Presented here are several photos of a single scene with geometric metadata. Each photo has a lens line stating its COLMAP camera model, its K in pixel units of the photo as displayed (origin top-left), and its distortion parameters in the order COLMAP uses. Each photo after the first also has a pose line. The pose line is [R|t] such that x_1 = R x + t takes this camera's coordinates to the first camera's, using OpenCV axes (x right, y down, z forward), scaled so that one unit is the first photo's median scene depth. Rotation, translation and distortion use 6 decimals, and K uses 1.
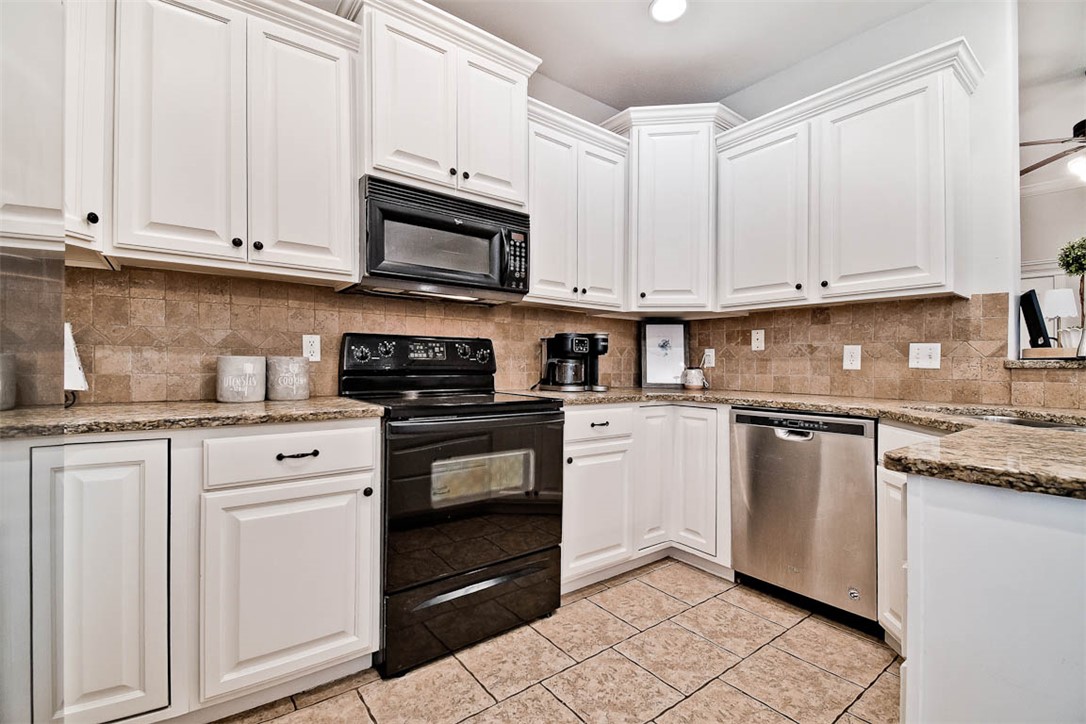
lens RADIAL K [[486.1, 0, 557.9], [0, 486.1, 349.8], [0, 0, 1]] dist [-0.011246, -0.000634]
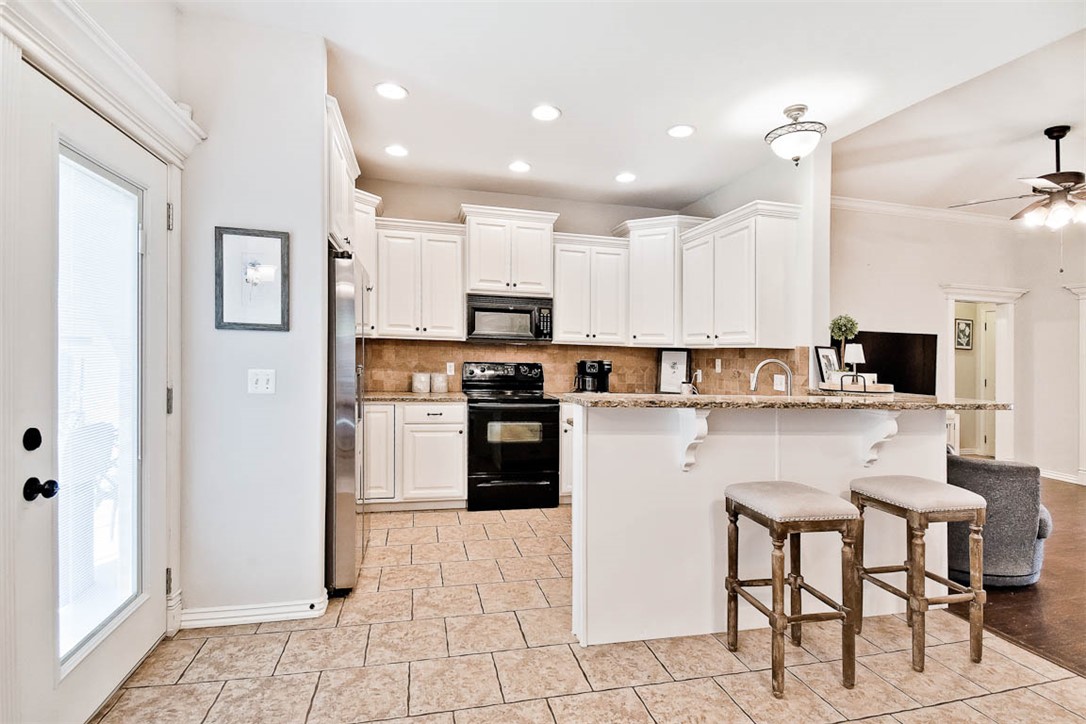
lens RADIAL K [[534.0, 0, 543.0], [0, 534.0, 362.0], [0, 0, 1]] dist [-0.020308, -0.000010]
pose [[0.907142, 0.022223, -0.420237, 0.791418], [-0.006414, 0.999219, 0.038996, -0.118735], [0.420776, -0.032680, 0.906576, -0.895491]]
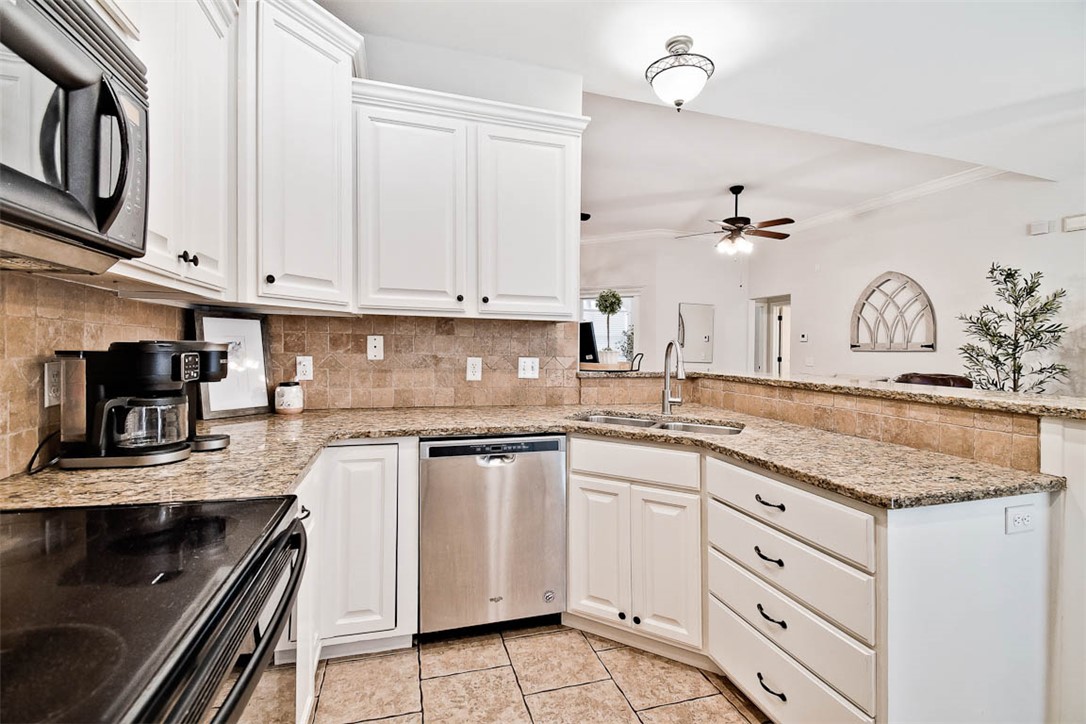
lens RADIAL K [[474.5, 0, 539.6], [0, 474.5, 350.3], [0, 0, 1]] dist [-0.000234, -0.000202]
pose [[0.382000, -0.008497, 0.924123, -0.321462], [-0.041678, 0.998782, 0.026412, -0.064606], [-0.923222, -0.048605, 0.381180, 0.542075]]
